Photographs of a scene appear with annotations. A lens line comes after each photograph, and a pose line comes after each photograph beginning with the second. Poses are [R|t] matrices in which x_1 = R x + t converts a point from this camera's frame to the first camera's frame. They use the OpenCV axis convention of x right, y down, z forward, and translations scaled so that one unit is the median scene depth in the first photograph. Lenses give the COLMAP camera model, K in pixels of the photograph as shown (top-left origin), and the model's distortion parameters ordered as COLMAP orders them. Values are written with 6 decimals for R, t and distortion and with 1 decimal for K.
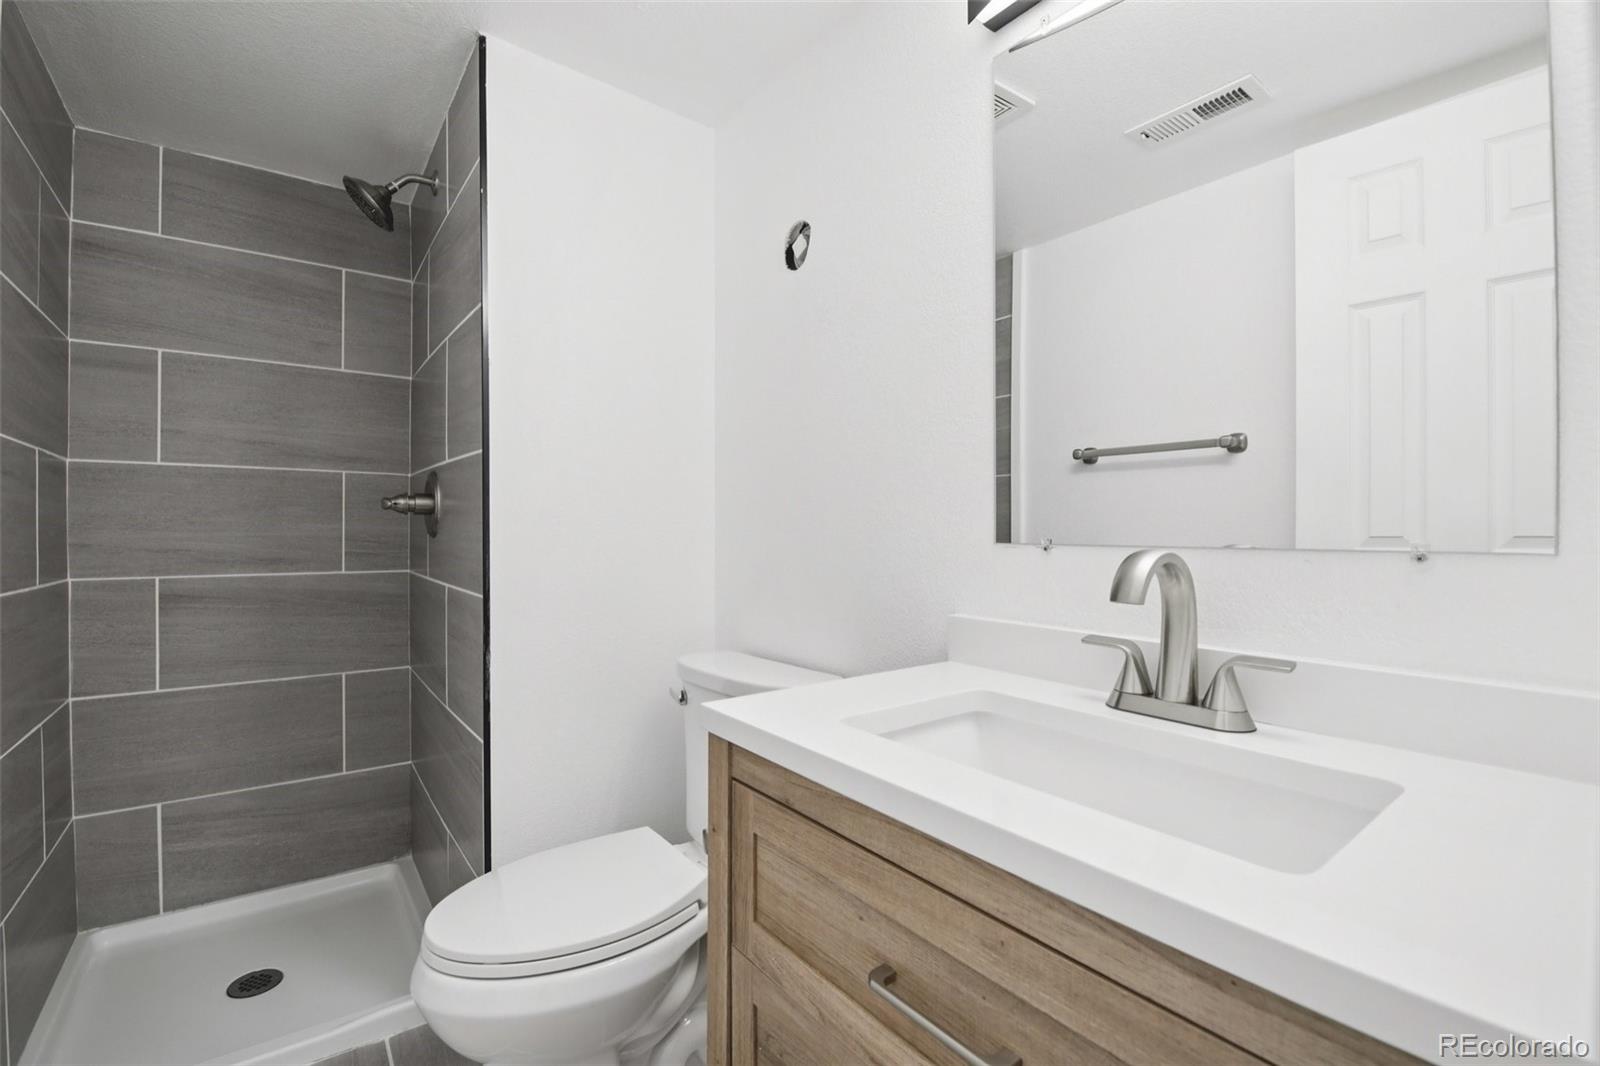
lens RADIAL K [[693.7, 0, 799.1], [0, 693.7, 530.6], [0, 0, 1]] dist [-0.005271, -0.007820]
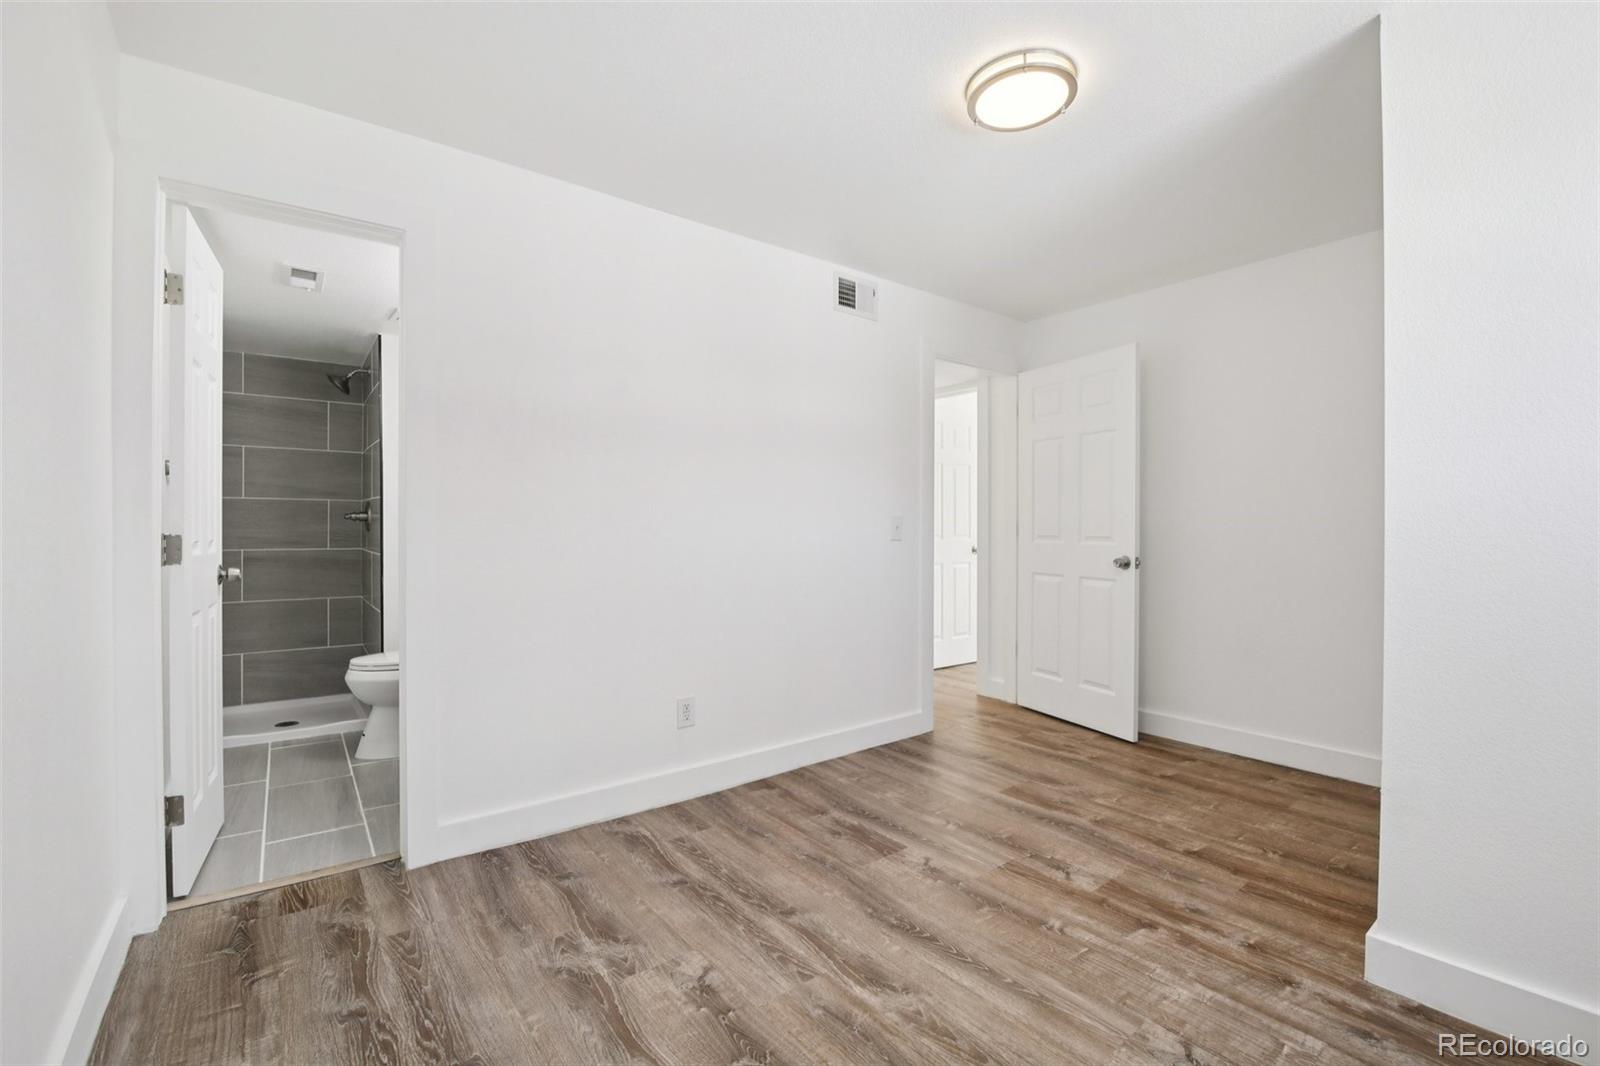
lens RADIAL K [[693.7, 0, 800.6], [0, 693.7, 529.5], [0, 0, 1]] dist [-0.005271, -0.007820]
pose [[0.999999, 0.001051, 0.001287, 0.851357], [-0.001051, 0.999999, 0.000027, 0.001941], [-0.001287, -0.000028, 0.999999, -1.211004]]
